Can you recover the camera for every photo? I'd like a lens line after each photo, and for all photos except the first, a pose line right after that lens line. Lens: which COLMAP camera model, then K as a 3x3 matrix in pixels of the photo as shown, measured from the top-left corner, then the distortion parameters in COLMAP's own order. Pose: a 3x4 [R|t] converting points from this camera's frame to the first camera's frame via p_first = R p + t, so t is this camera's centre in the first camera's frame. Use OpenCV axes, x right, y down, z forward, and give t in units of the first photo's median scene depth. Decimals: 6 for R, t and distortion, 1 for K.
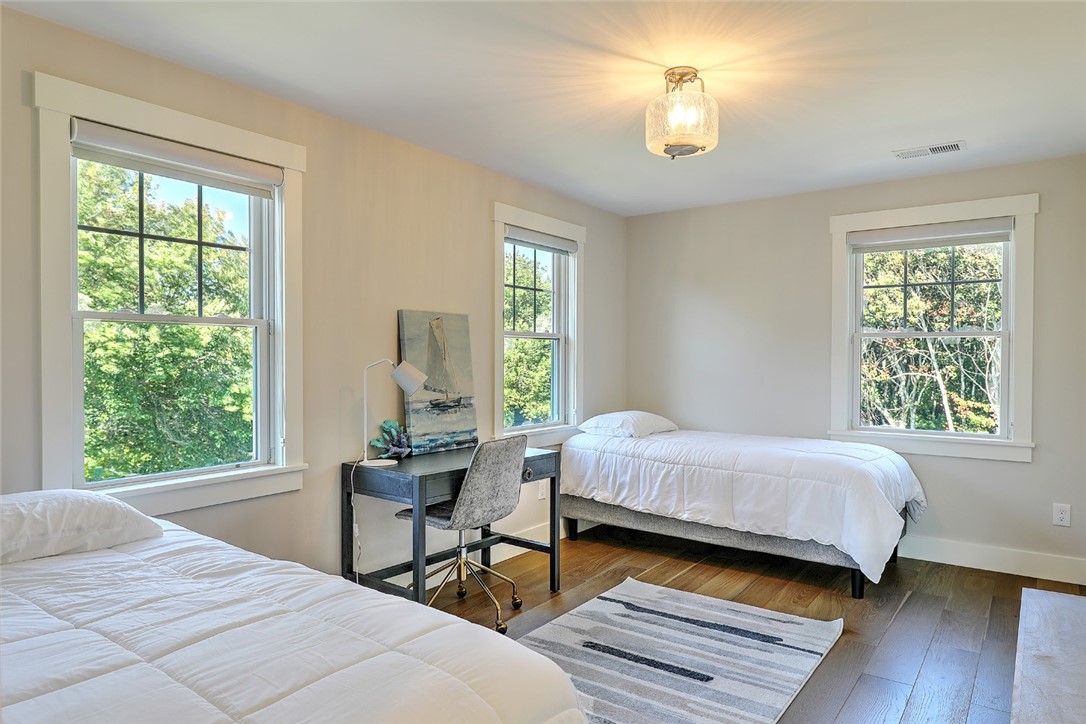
lens RADIAL K [[689.3, 0, 550.7], [0, 689.3, 364.4], [0, 0, 1]] dist [0.005577, 0.000697]
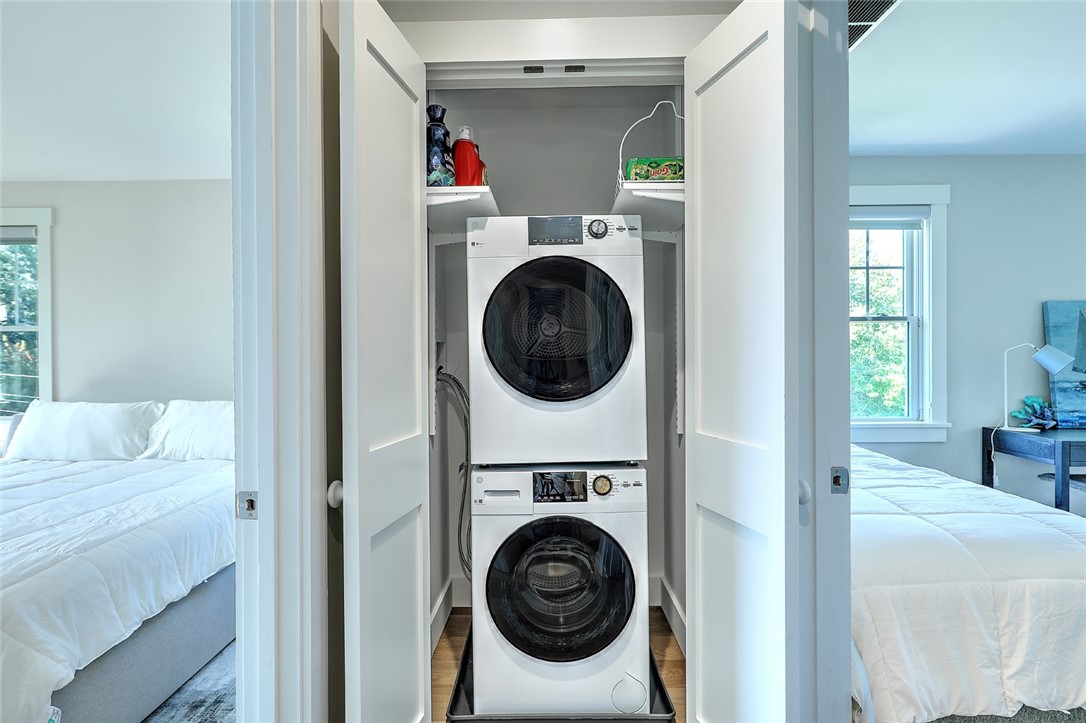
lens RADIAL K [[555.2, 0, 541.7], [0, 555.2, 358.4], [0, 0, 1]] dist [0.000295, -0.000091]
pose [[0.568422, -0.001508, -0.822736, 0.141501], [-0.002676, 0.999990, -0.003682, 0.046000], [0.822733, 0.004295, 0.568412, -0.455179]]
